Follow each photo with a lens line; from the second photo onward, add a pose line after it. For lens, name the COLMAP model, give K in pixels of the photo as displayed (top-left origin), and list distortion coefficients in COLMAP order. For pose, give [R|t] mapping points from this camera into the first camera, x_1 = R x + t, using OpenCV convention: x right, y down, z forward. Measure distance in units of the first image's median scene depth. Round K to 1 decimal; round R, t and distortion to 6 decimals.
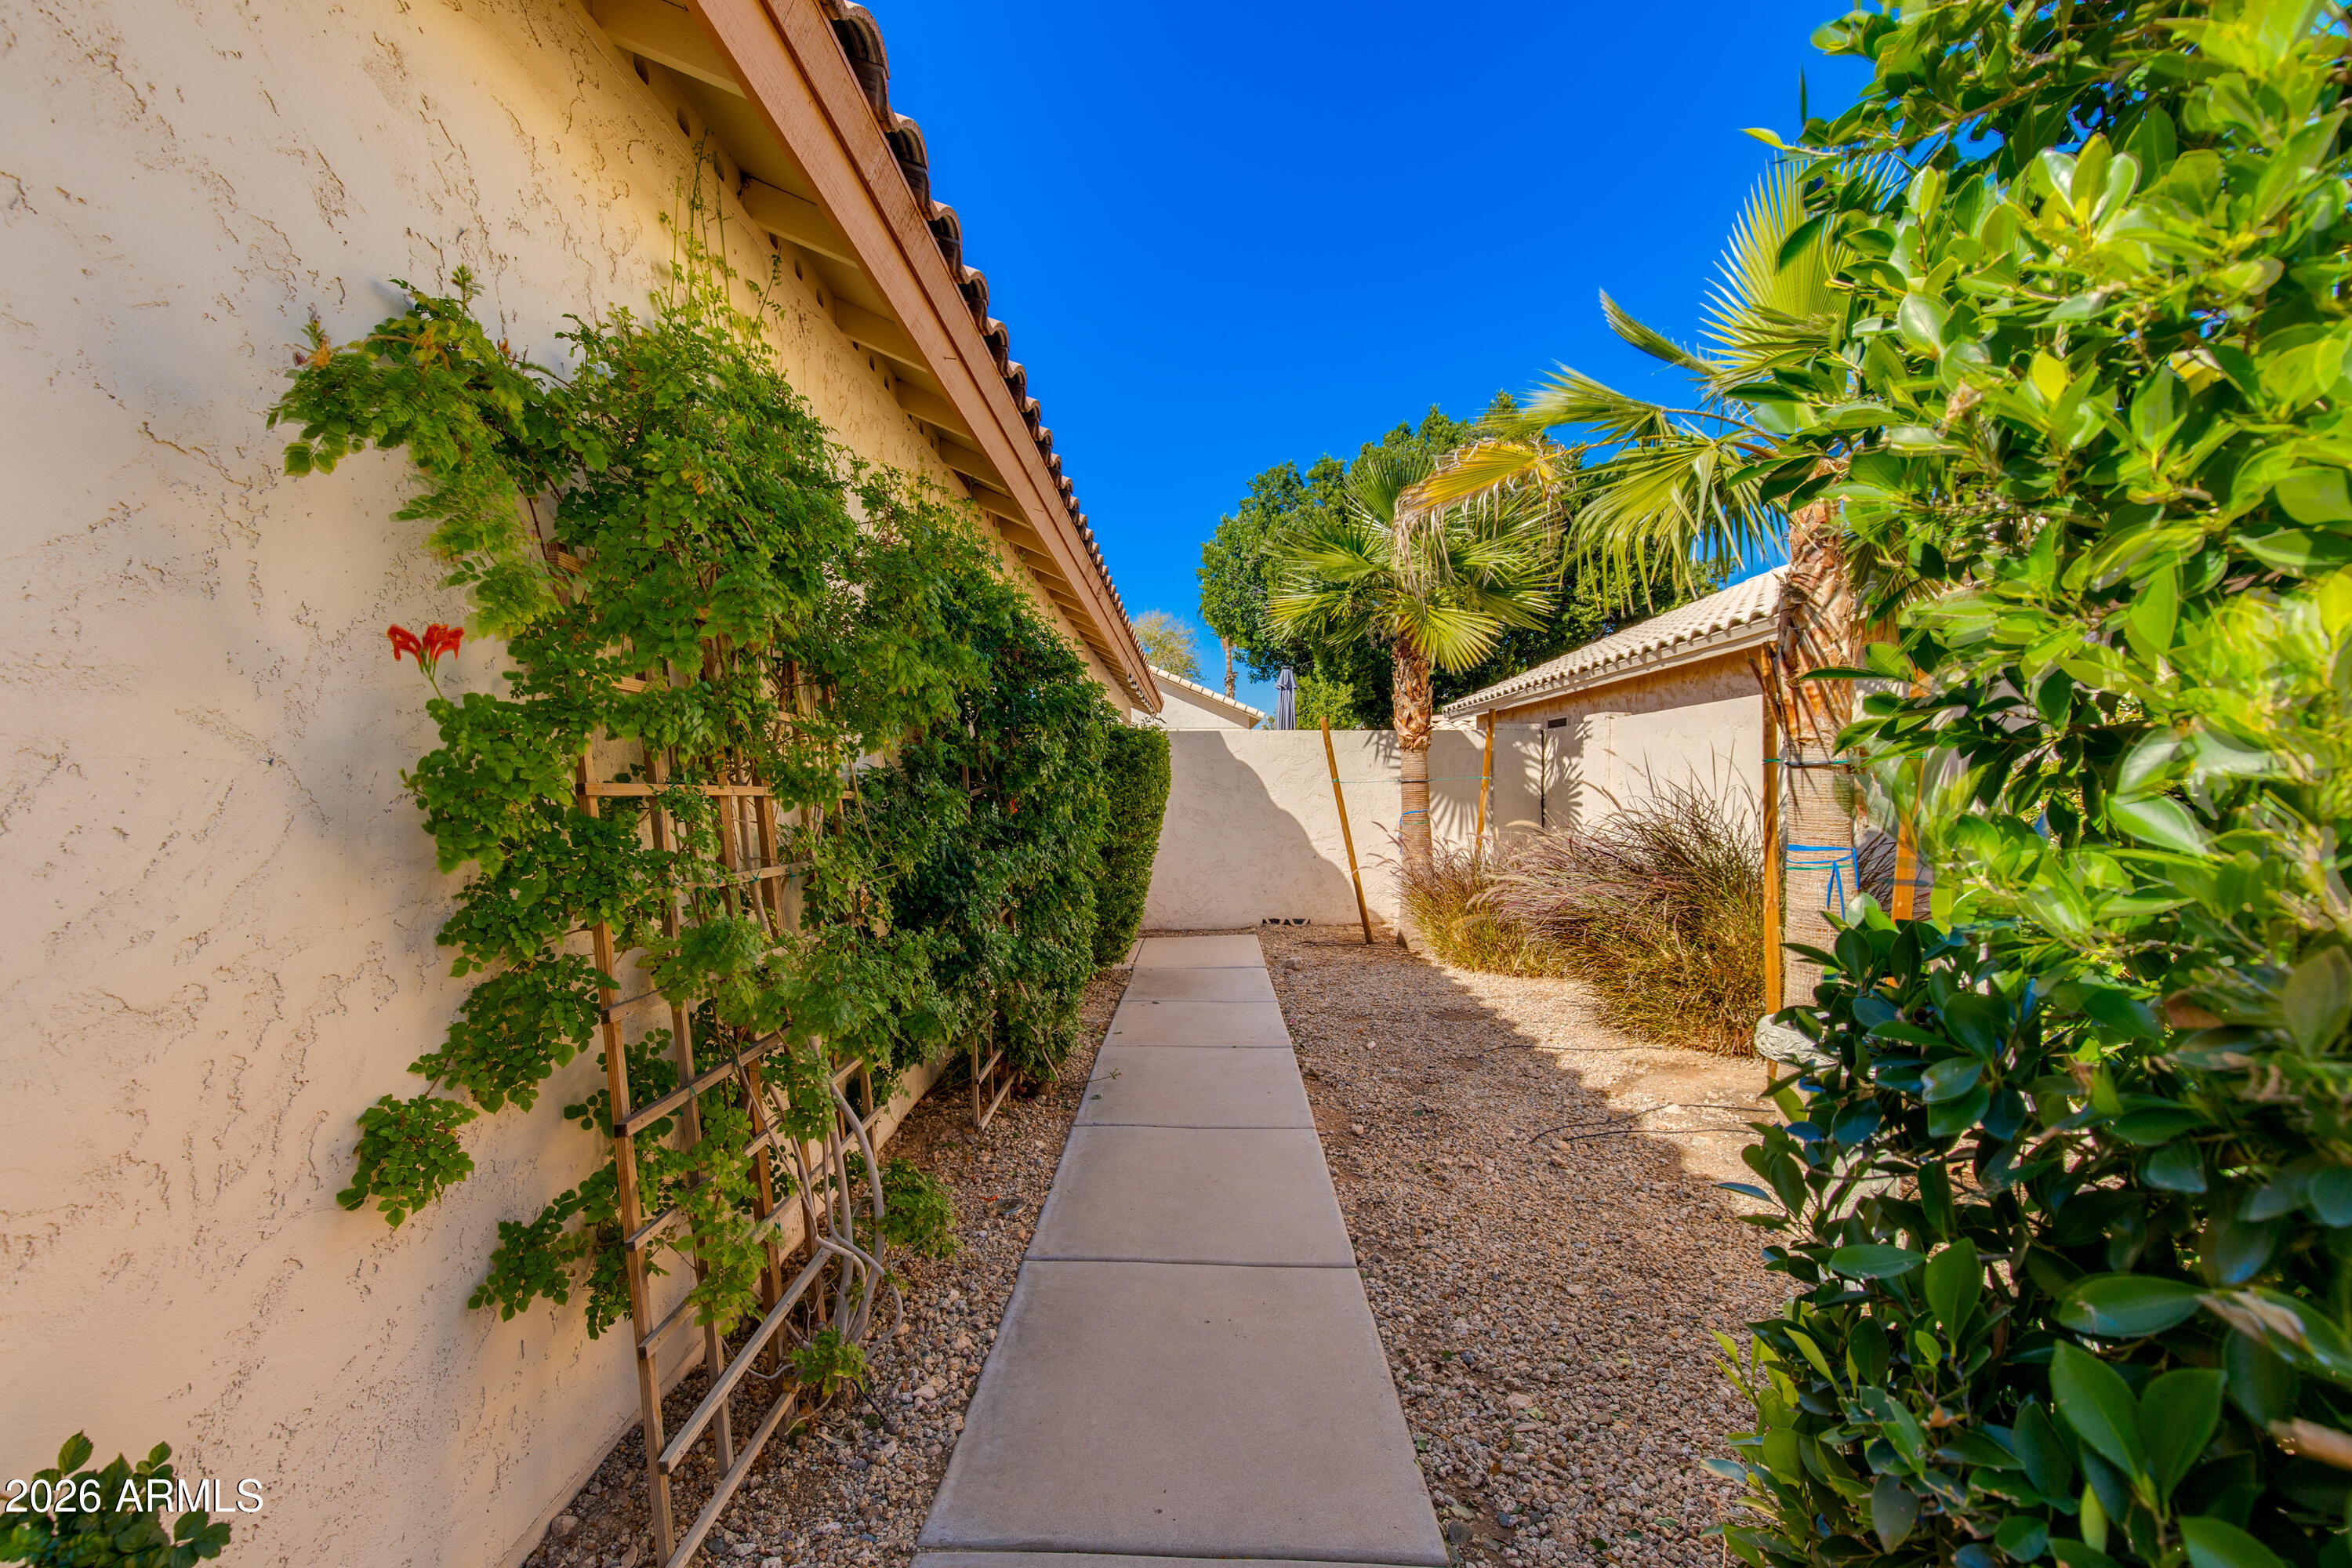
lens RADIAL K [[1073.0, 0, 1180.2], [0, 1073.0, 803.4], [0, 0, 1]] dist [0.000337, 0.000554]
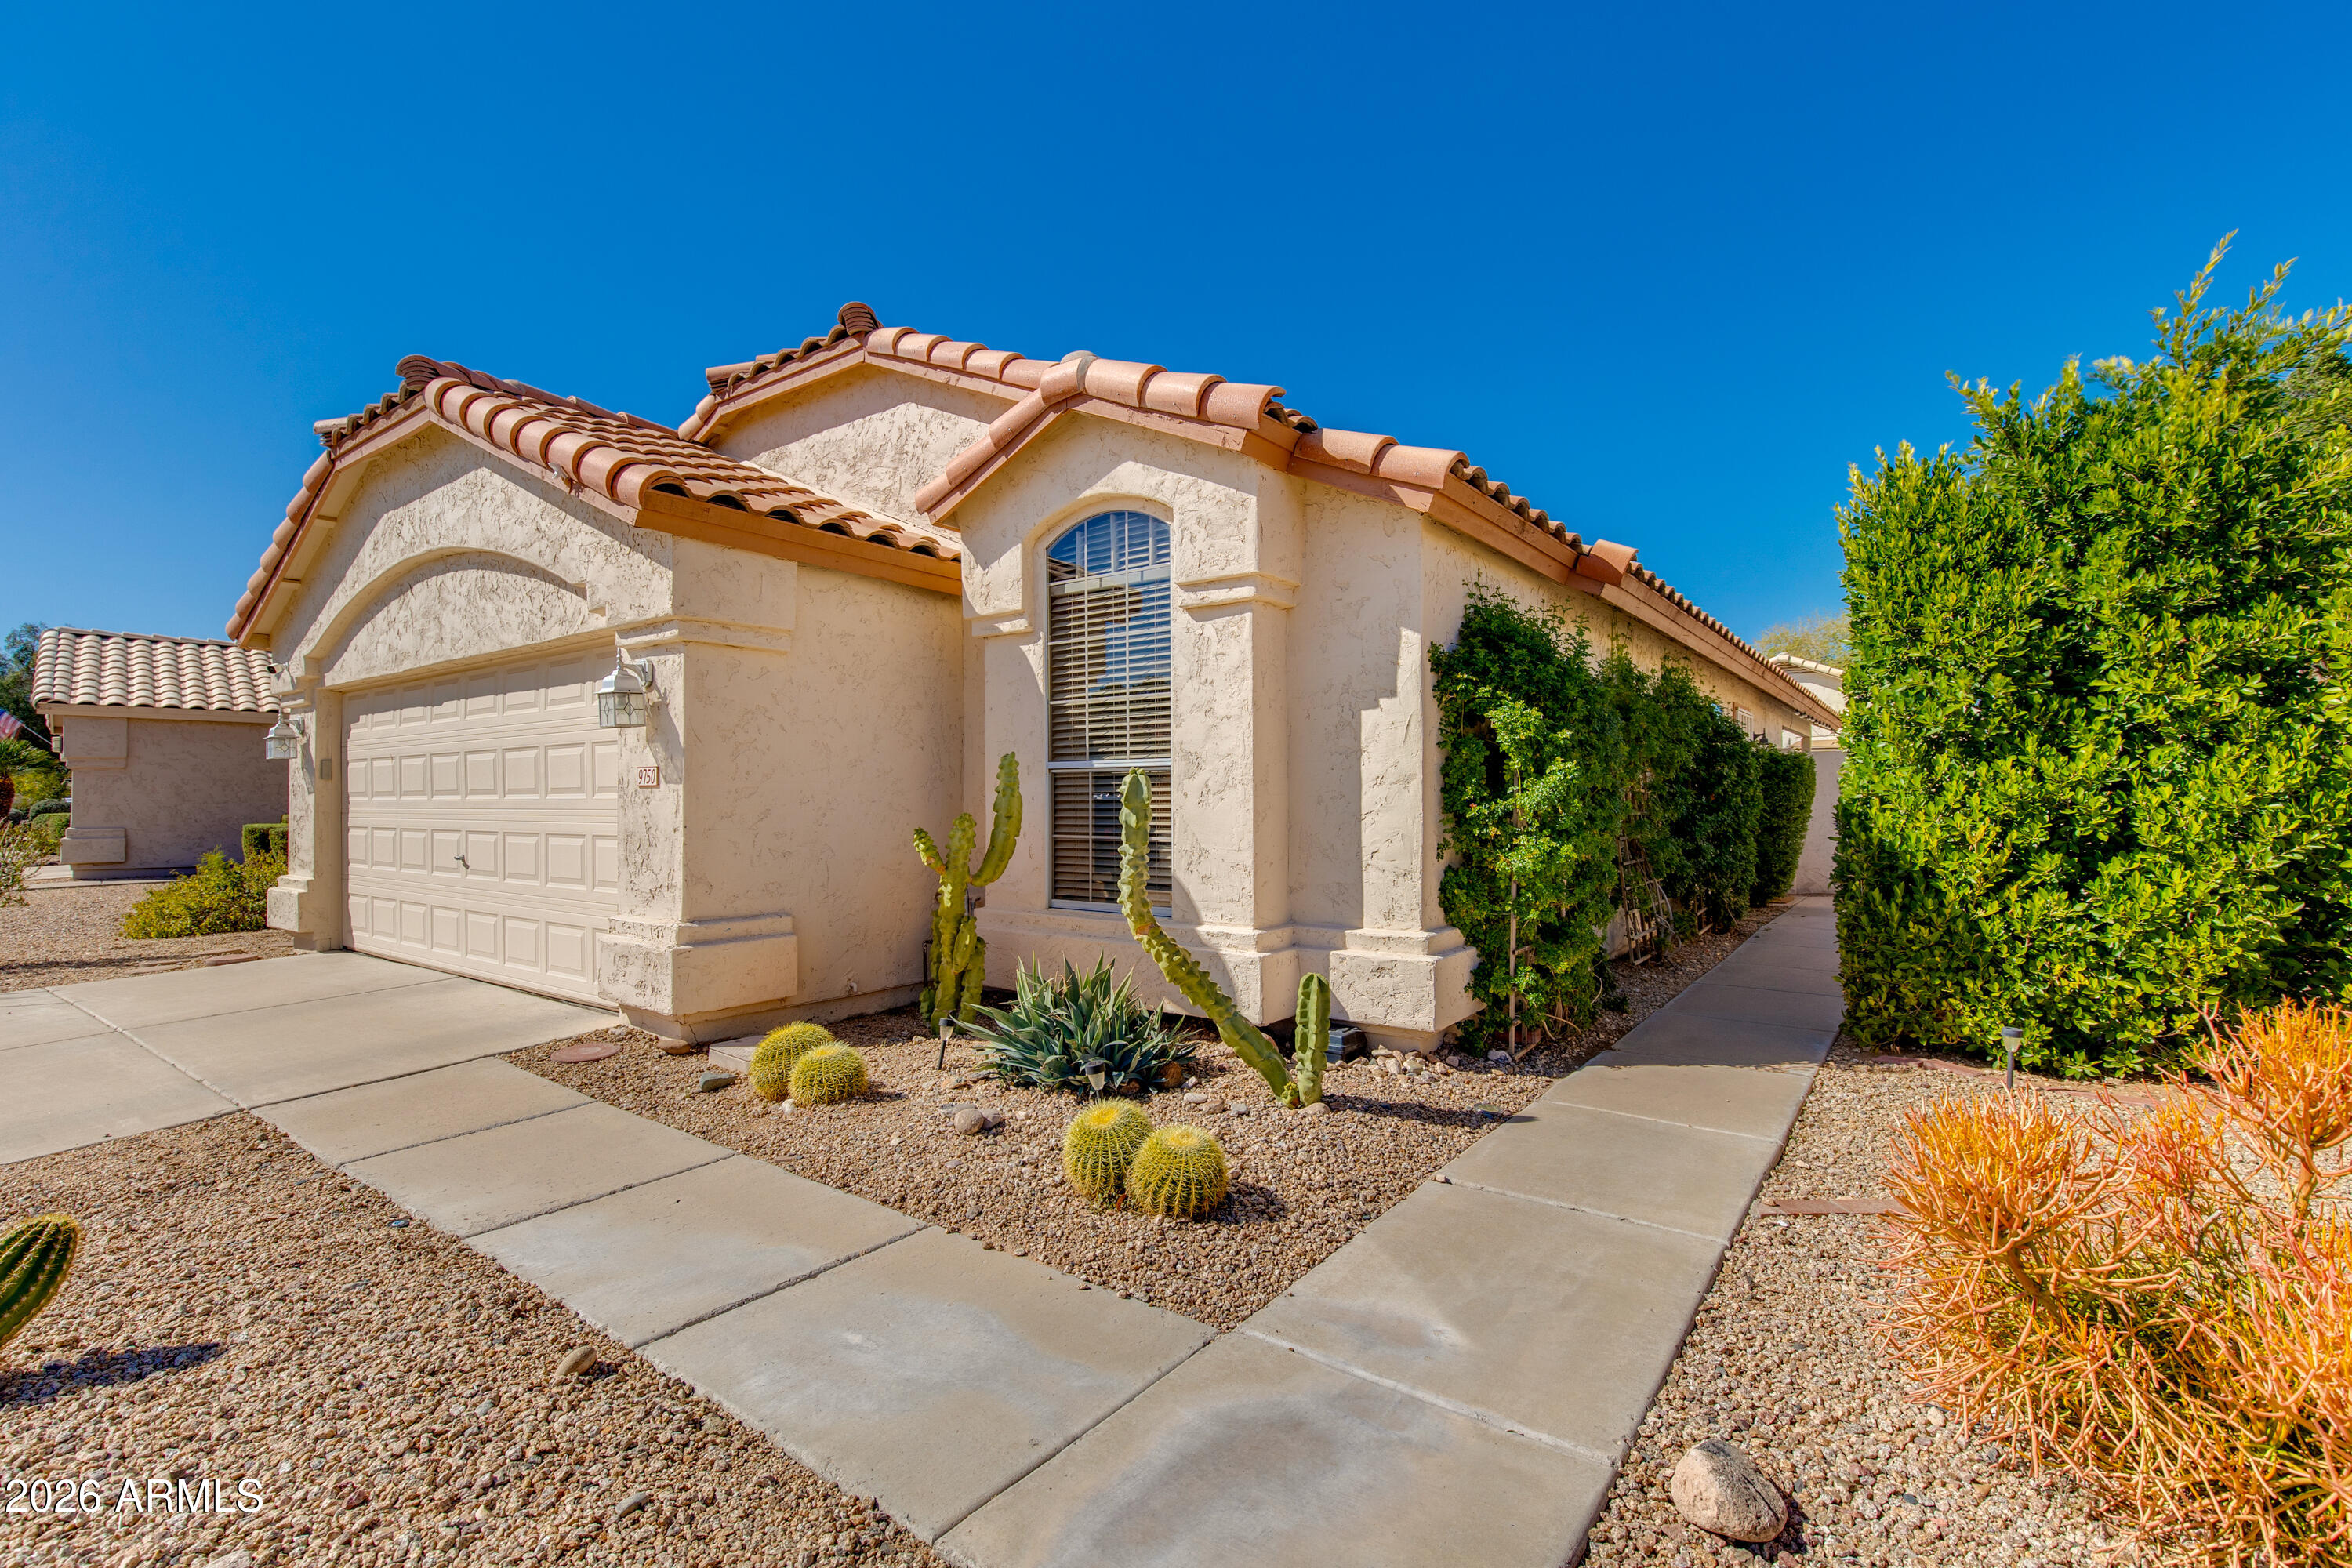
lens RADIAL K [[1073.0, 0, 1180.2], [0, 1073.0, 803.4], [0, 0, 1]] dist [0.000337, 0.000554]
pose [[0.824183, -0.012303, -0.566190, 0.216367], [0.004097, 0.999867, -0.015763, 0.047678], [0.566309, 0.010672, 0.824124, -1.608796]]
